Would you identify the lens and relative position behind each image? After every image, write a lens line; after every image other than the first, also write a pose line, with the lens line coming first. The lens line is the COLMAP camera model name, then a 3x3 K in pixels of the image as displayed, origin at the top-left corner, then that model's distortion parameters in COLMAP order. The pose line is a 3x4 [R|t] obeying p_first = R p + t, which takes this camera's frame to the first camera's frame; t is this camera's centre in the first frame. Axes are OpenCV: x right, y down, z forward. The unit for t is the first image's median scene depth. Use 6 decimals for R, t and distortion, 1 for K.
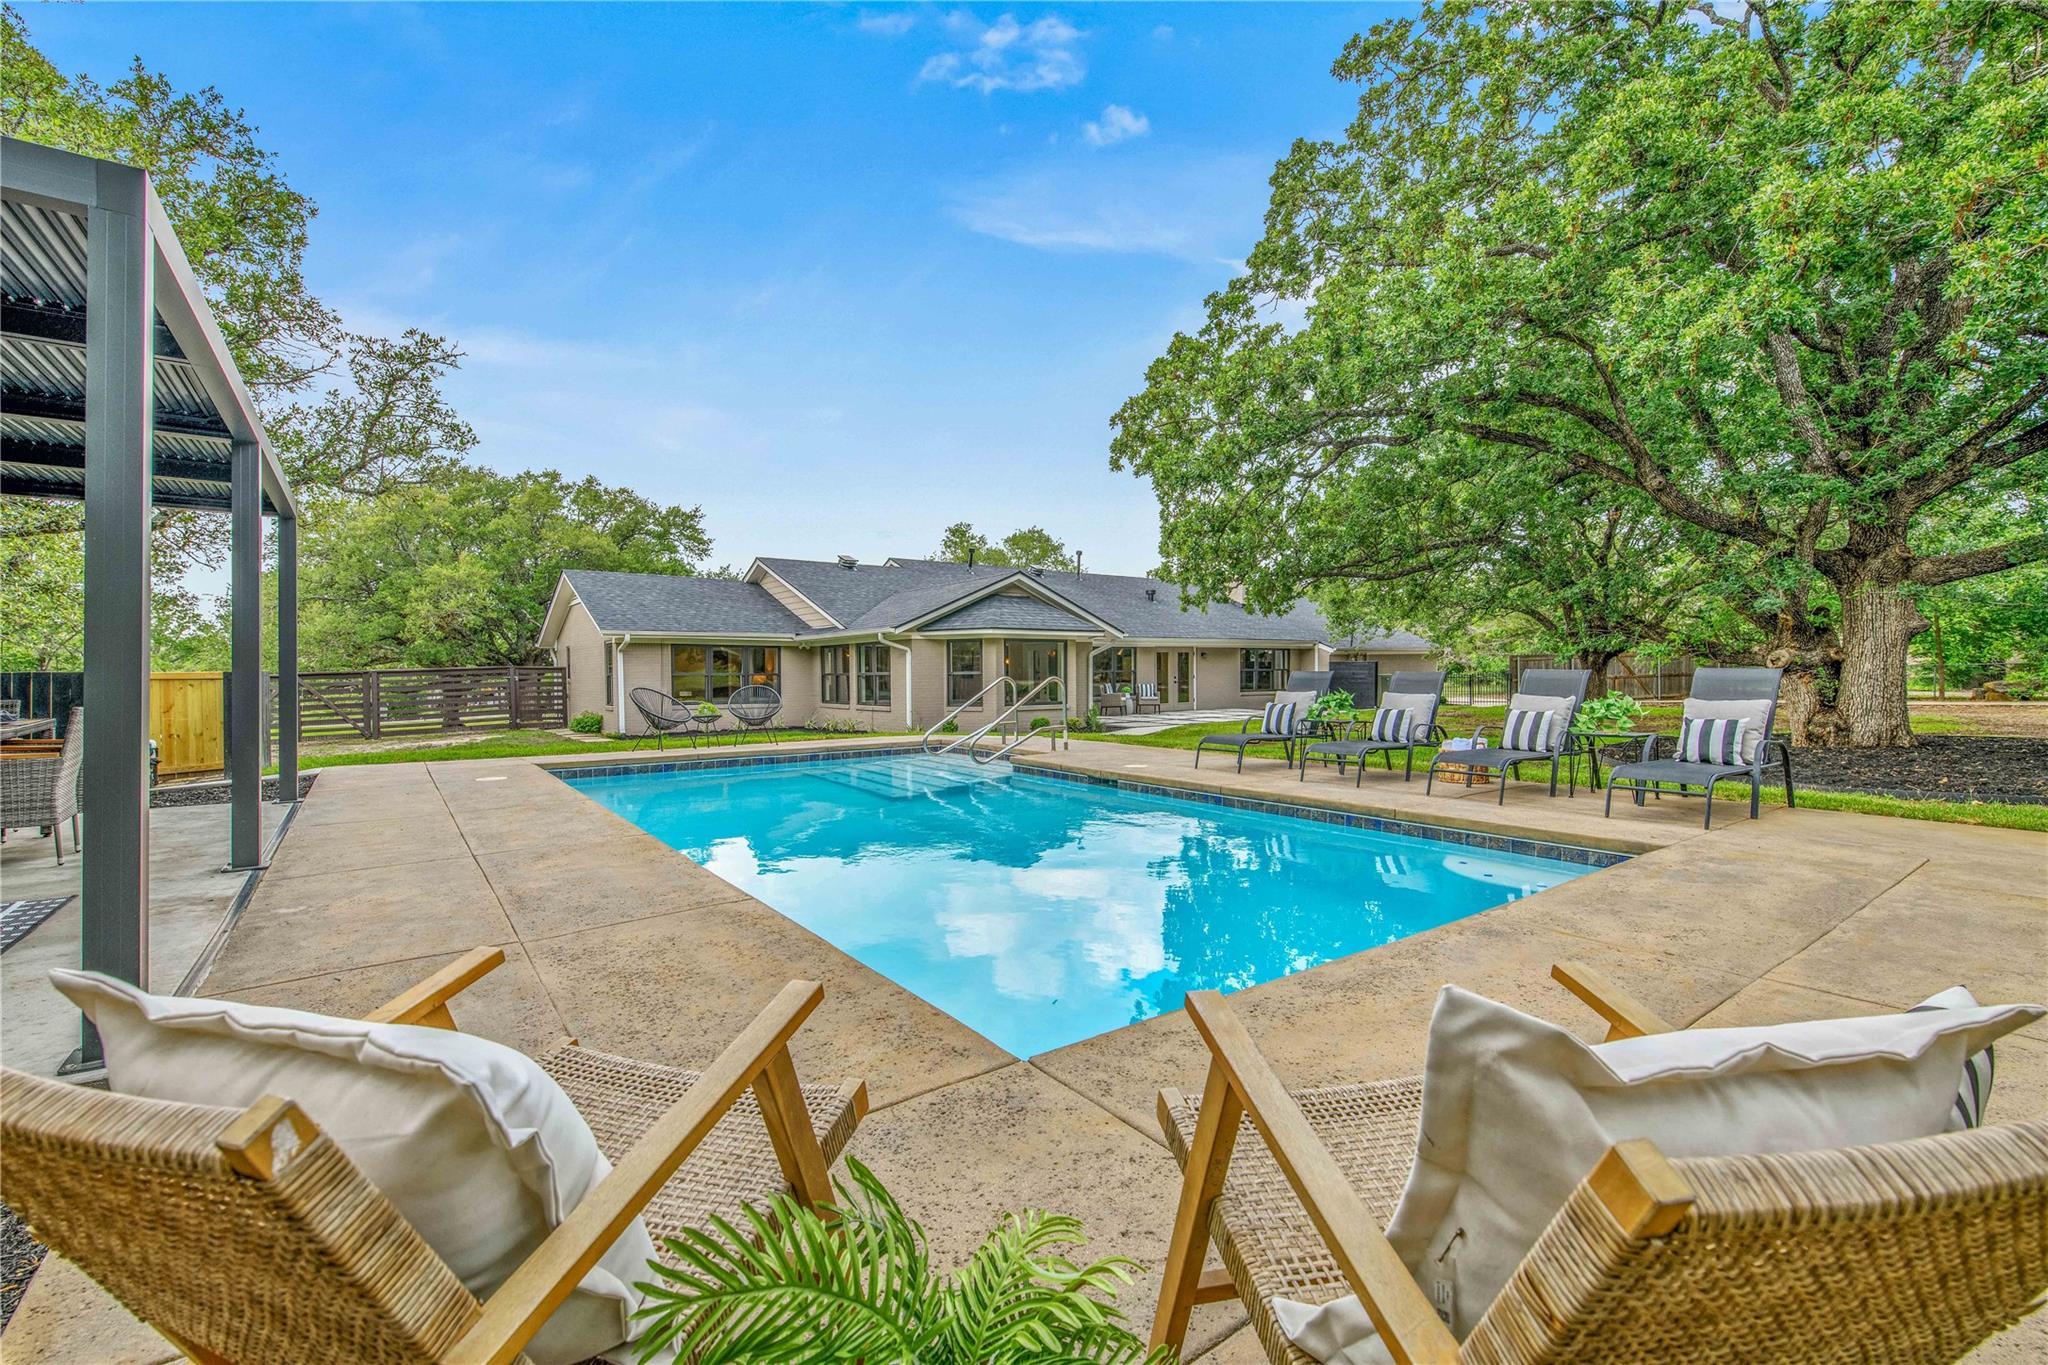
lens RADIAL K [[888.4, 0, 1020.7], [0, 888.4, 678.5], [0, 0, 1]] dist [0.020387, -0.015145]
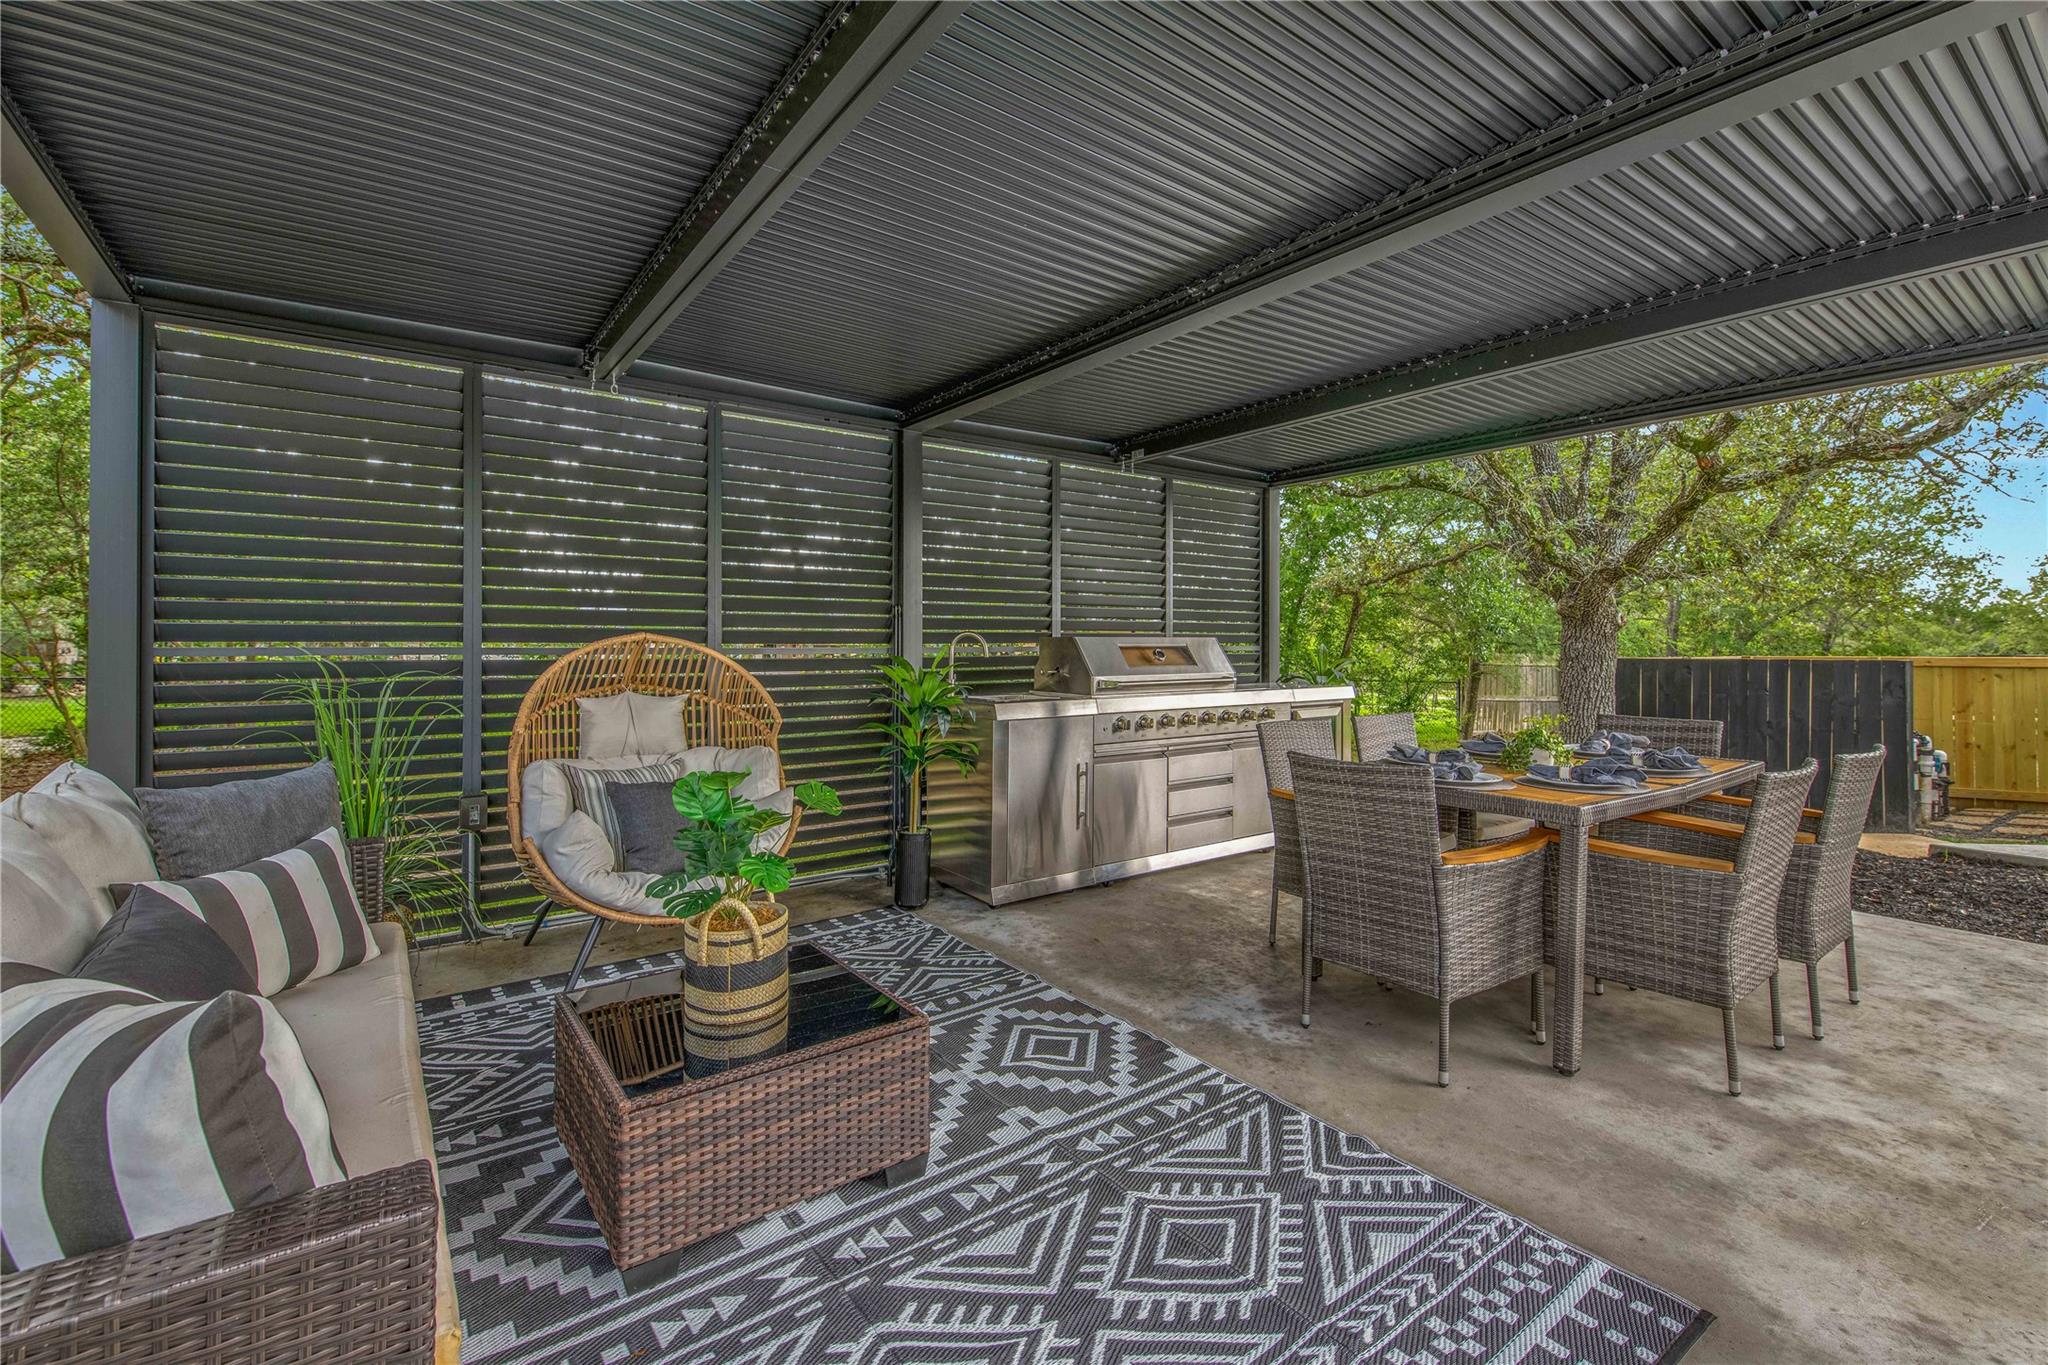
lens RADIAL K [[888.4, 0, 1020.7], [0, 888.4, 678.5], [0, 0, 1]] dist [0.020387, -0.015145]
pose [[-0.001123, 0.030055, -0.999548, -0.252733], [0.000029, 0.999548, 0.030055, -0.010206], [0.999999, 0.000004, -0.001123, 0.257606]]
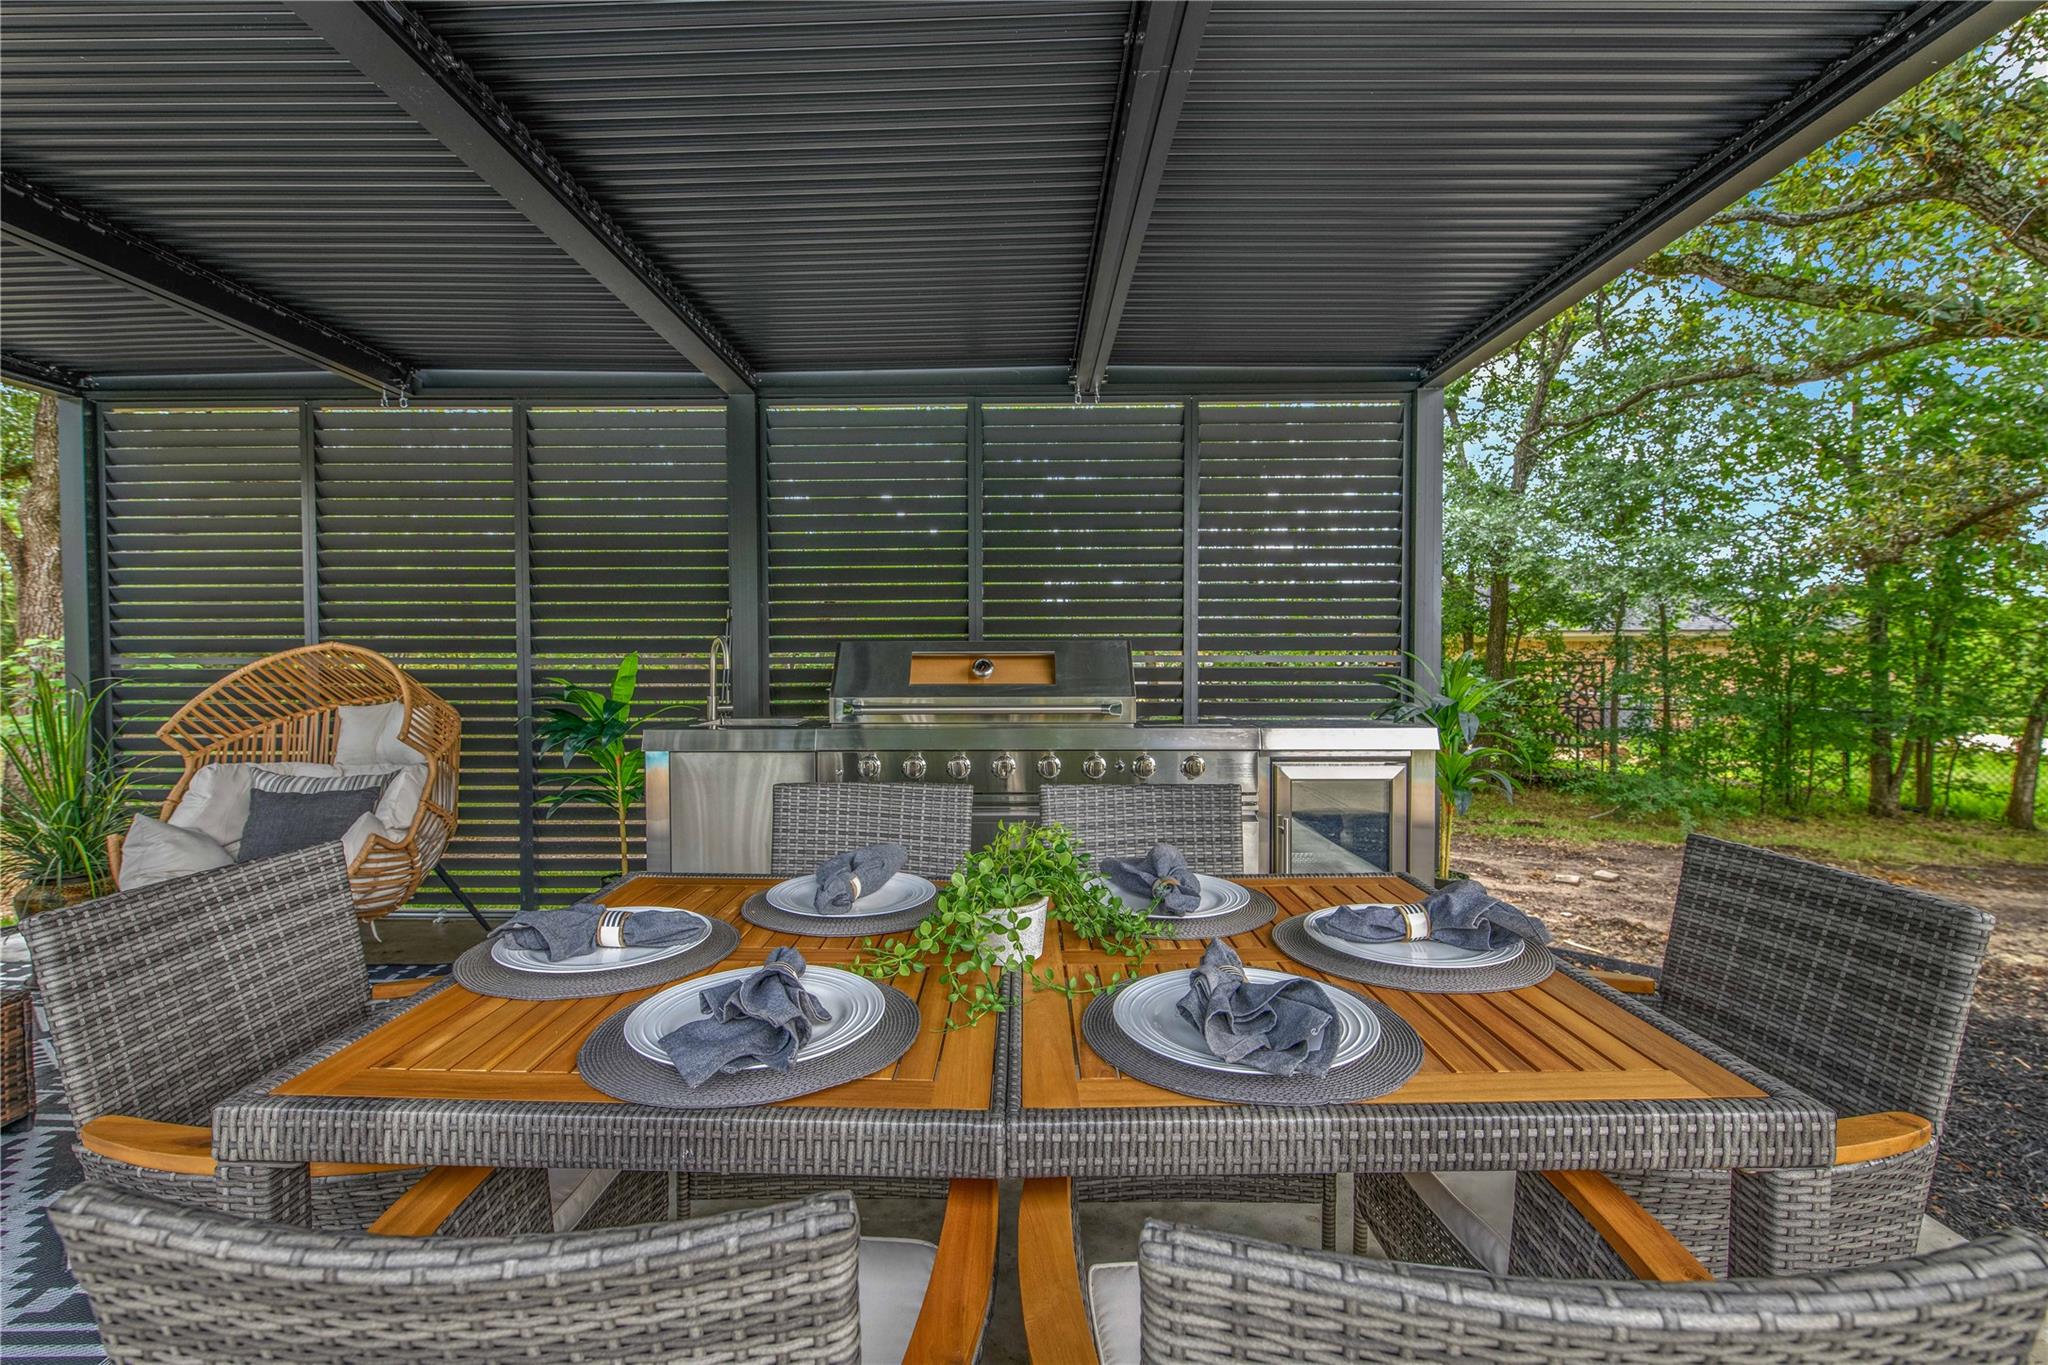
lens RADIAL K [[953.6, 0, 1015.7], [0, 953.6, 688.9], [0, 0, 1]] dist [0.001678, 0.000183]
pose [[-0.603342, 0.023447, -0.797138, -0.353518], [-0.001468, 0.999533, 0.030511, -0.010909], [0.797481, 0.019579, -0.603026, 0.395911]]
